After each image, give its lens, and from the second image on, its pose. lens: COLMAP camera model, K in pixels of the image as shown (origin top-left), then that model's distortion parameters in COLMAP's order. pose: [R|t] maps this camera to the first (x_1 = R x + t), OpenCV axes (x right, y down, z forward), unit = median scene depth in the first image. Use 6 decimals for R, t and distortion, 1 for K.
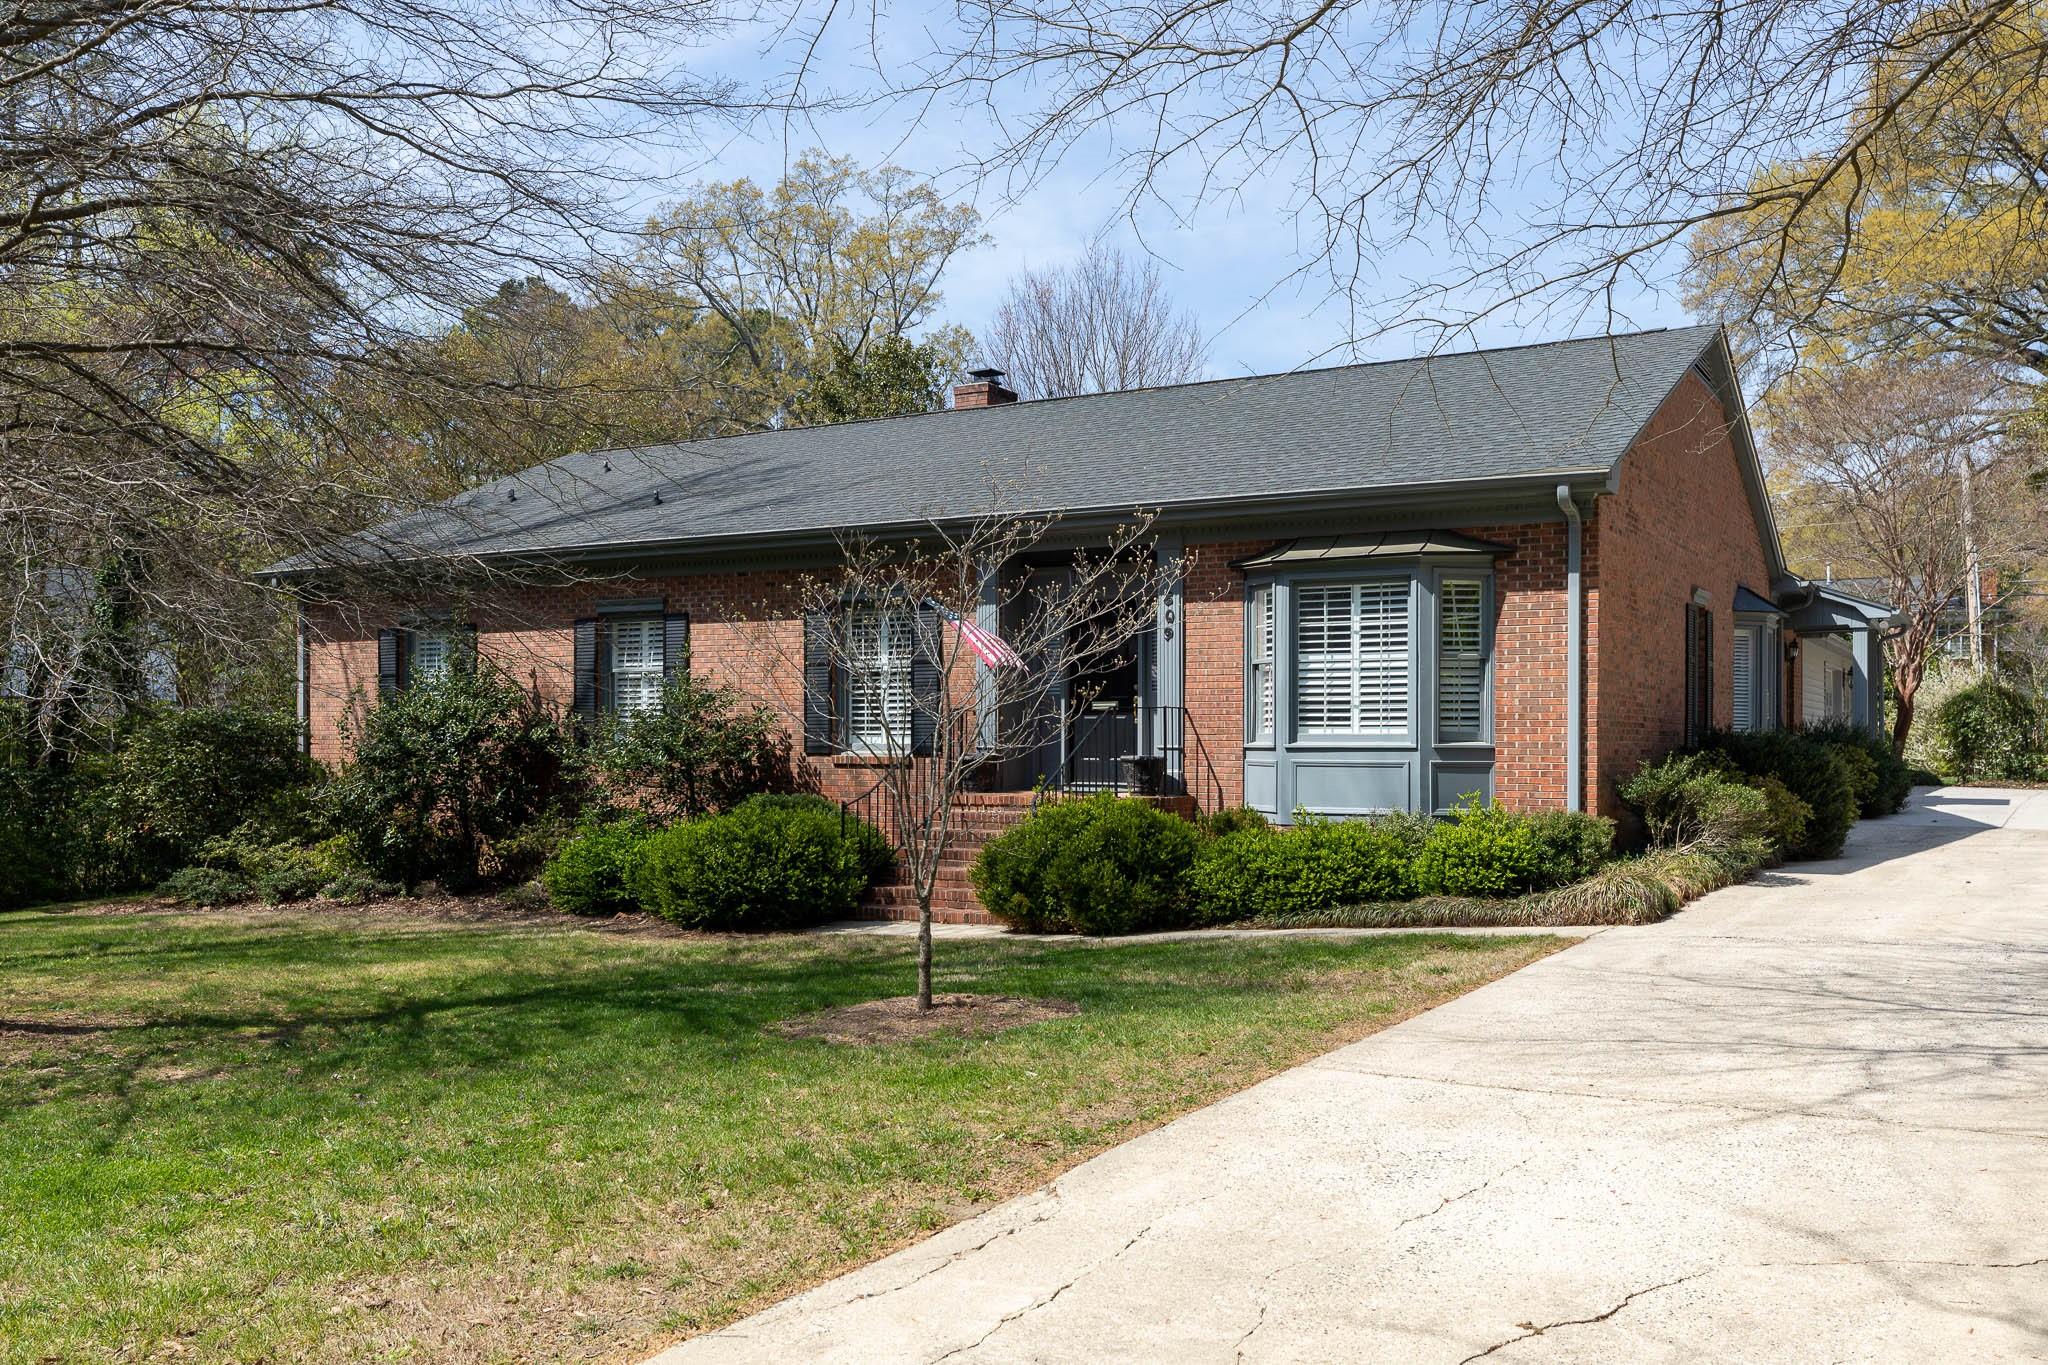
lens RADIAL K [[2353.1, 0, 1024.0], [0, 2353.1, 682.5], [0, 0, 1]] dist [0.002560, 0.008839]
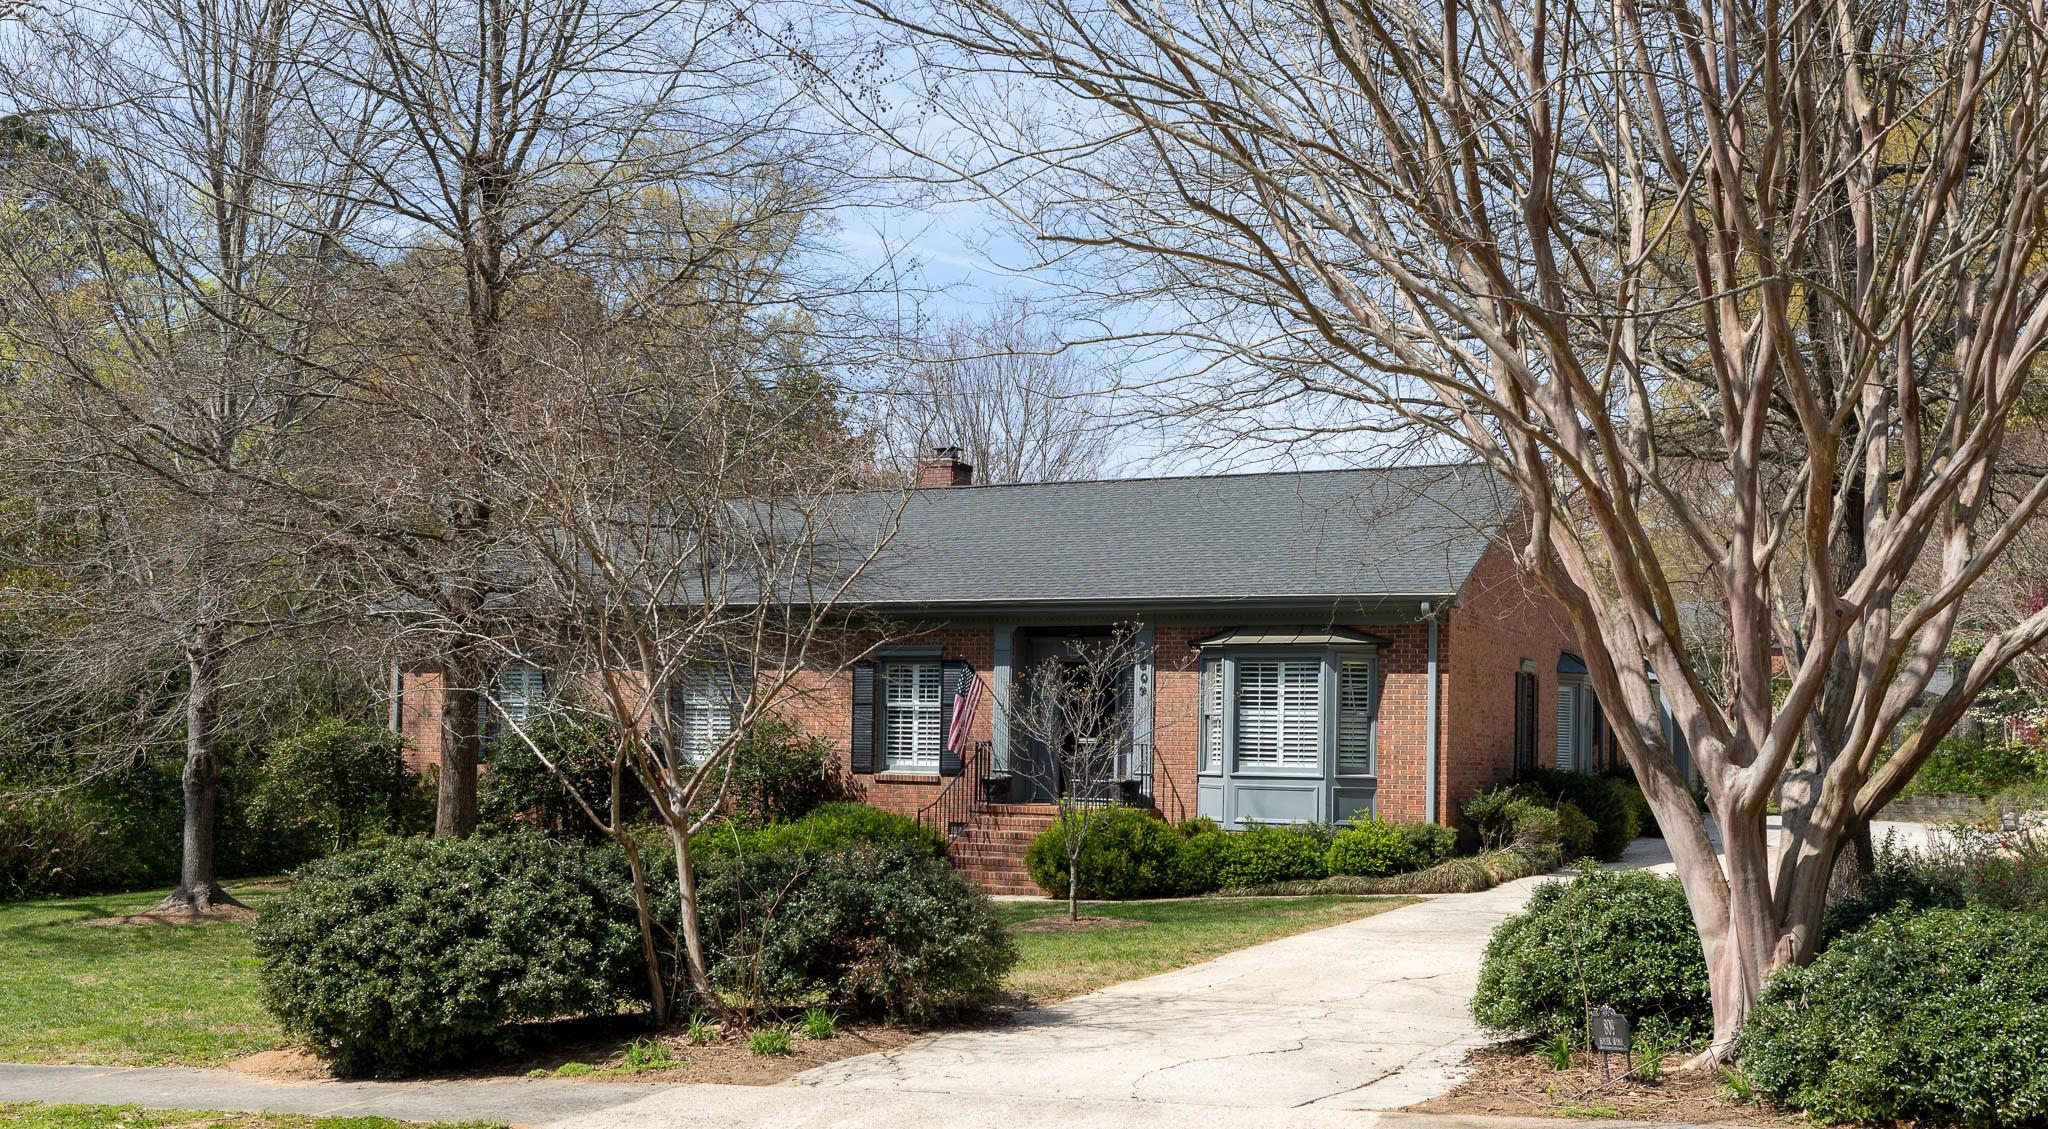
lens RADIAL K [[2368.5, 0, 1024.0], [0, 2368.5, 564.5], [0, 0, 1]] dist [-0.009684, -0.005957]
pose [[0.998244, 0.022571, 0.054774, -0.097725], [-0.019482, 0.998224, -0.056289, -0.017258], [-0.055947, 0.055123, 0.996911, -0.438710]]
